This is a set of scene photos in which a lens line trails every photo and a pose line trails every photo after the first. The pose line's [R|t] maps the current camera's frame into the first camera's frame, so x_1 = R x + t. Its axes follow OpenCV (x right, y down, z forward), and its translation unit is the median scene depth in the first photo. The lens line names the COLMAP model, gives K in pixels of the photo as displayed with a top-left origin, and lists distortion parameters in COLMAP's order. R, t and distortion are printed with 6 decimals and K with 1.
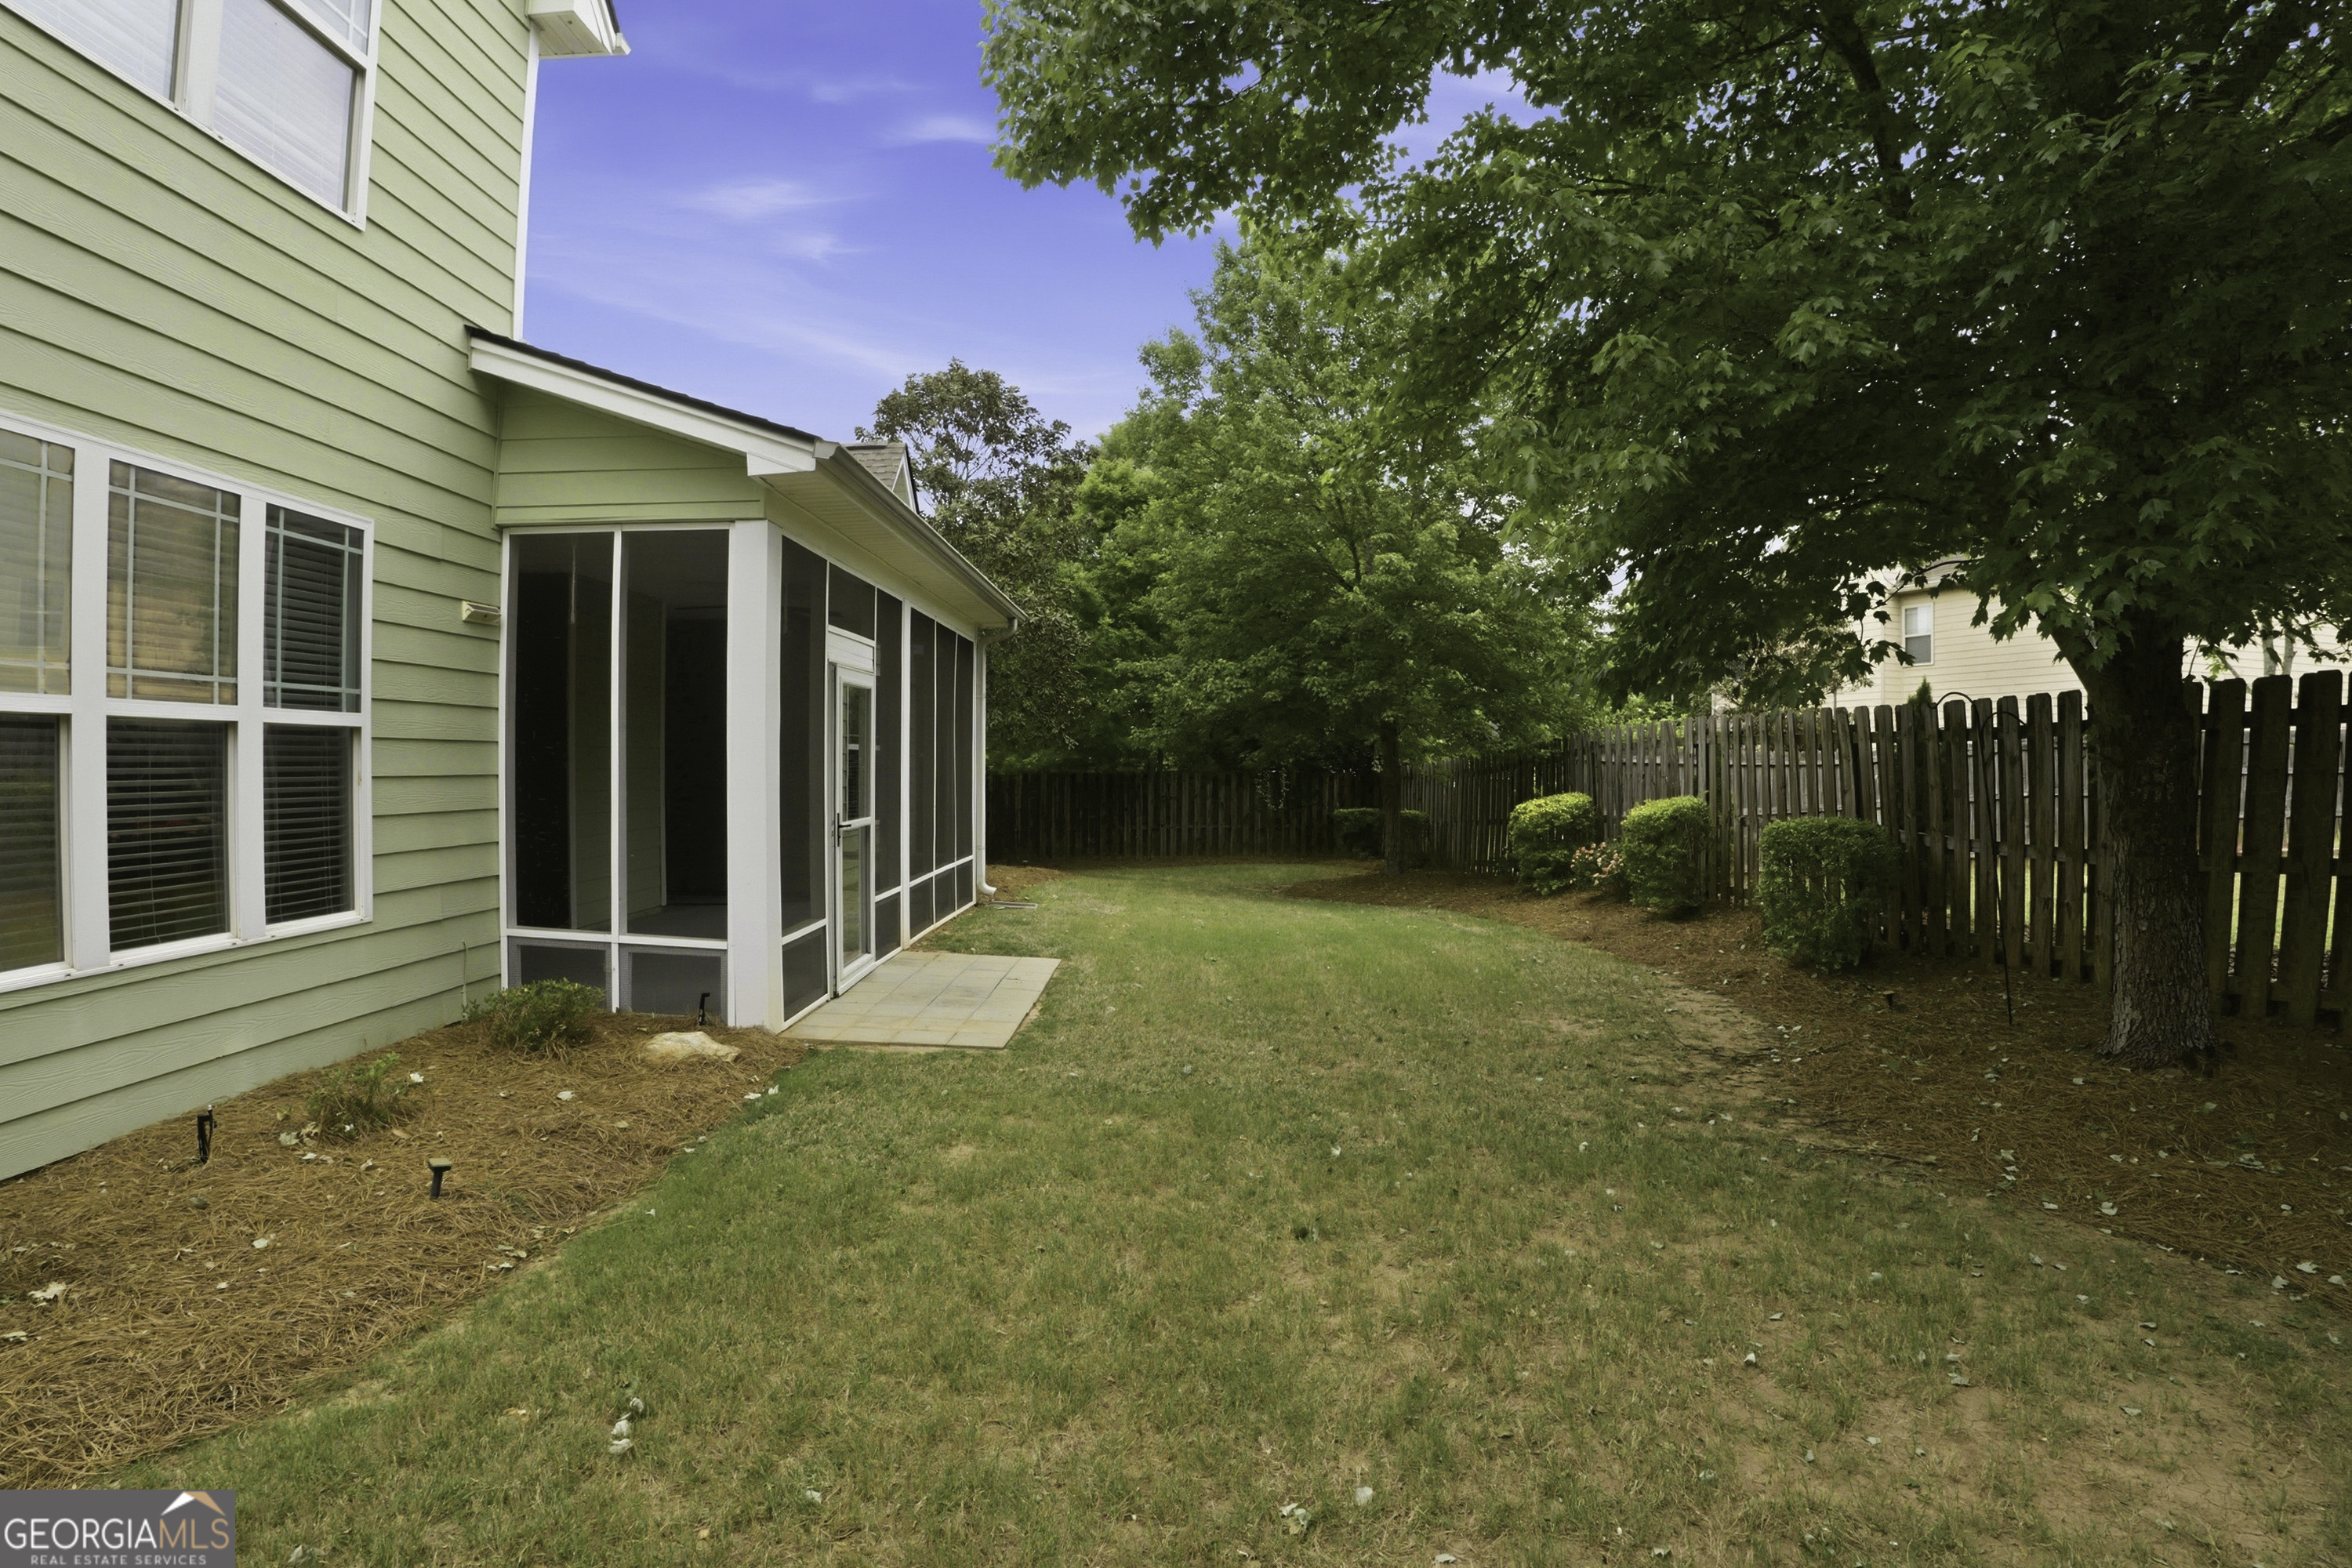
lens RADIAL K [[1082.8, 0, 1176.0], [0, 1082.8, 784.0], [0, 0, 1]] dist [-0.001506, -0.000570]
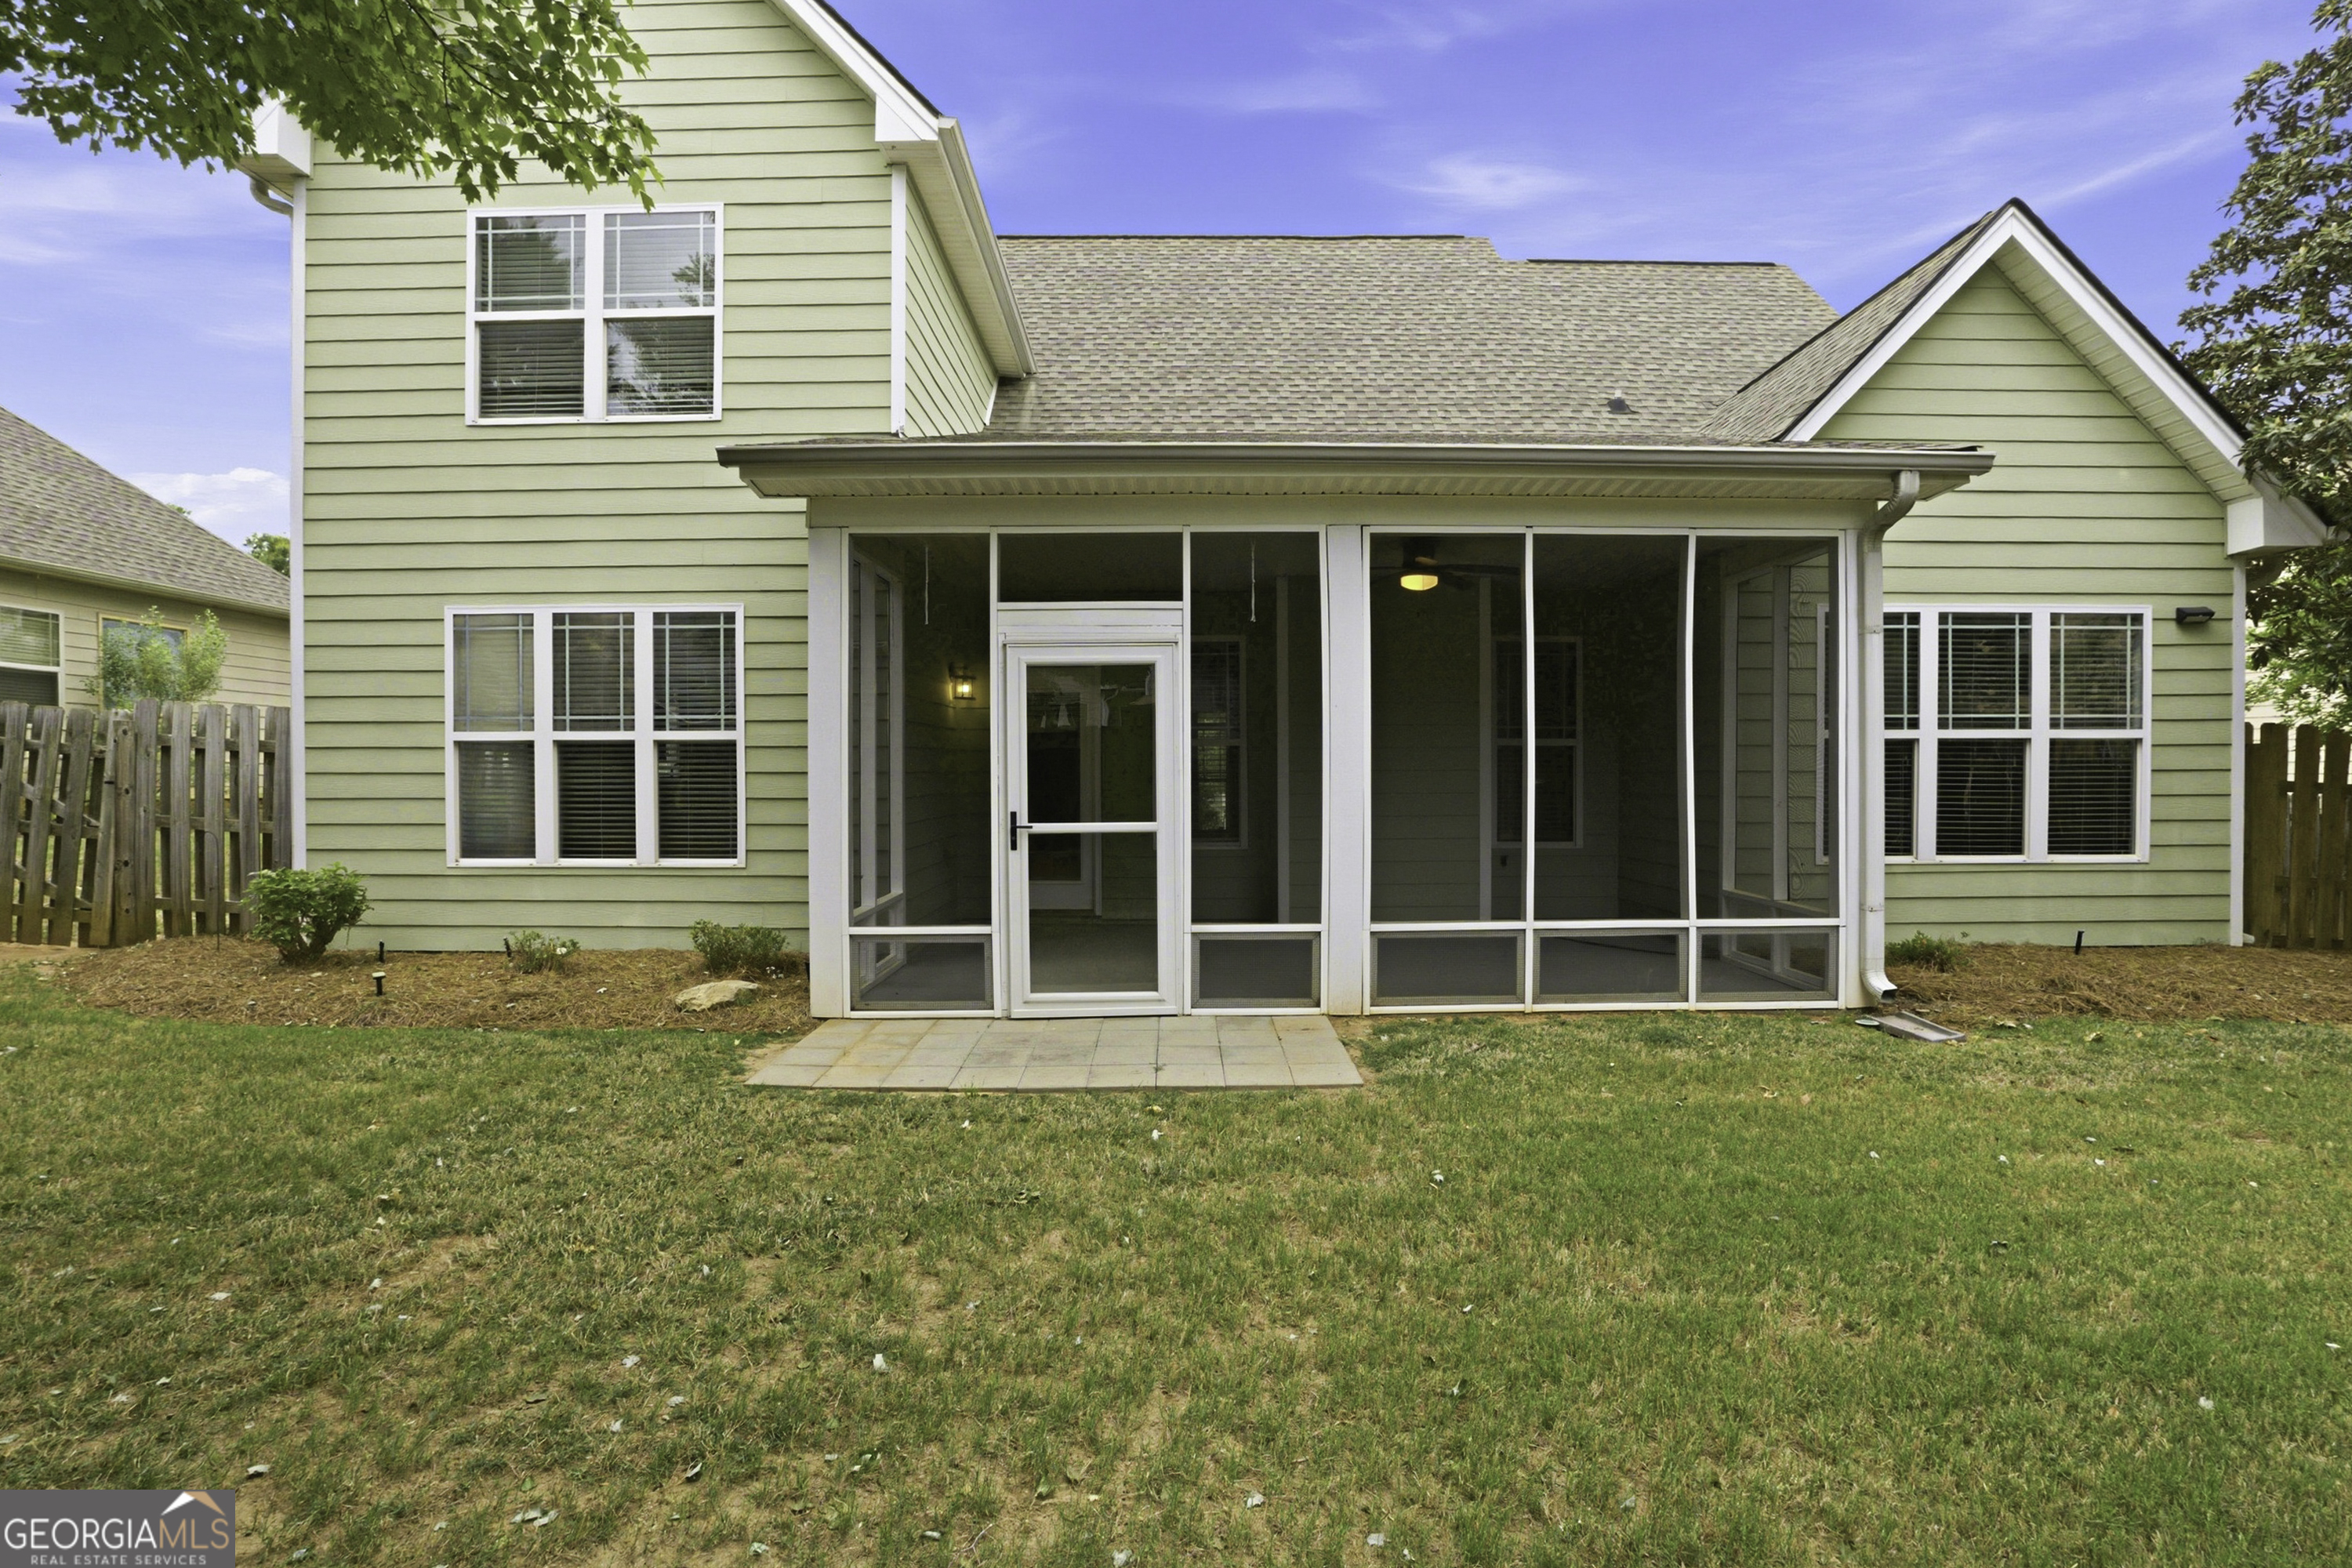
lens RADIAL K [[1082.8, 0, 1176.0], [0, 1082.8, 784.0], [0, 0, 1]] dist [-0.001506, -0.000570]
pose [[0.019337, 0.000045, -0.999813, 0.835930], [-0.017528, 0.999846, -0.000294, -0.000961], [0.999659, 0.017531, 0.019335, 1.681622]]
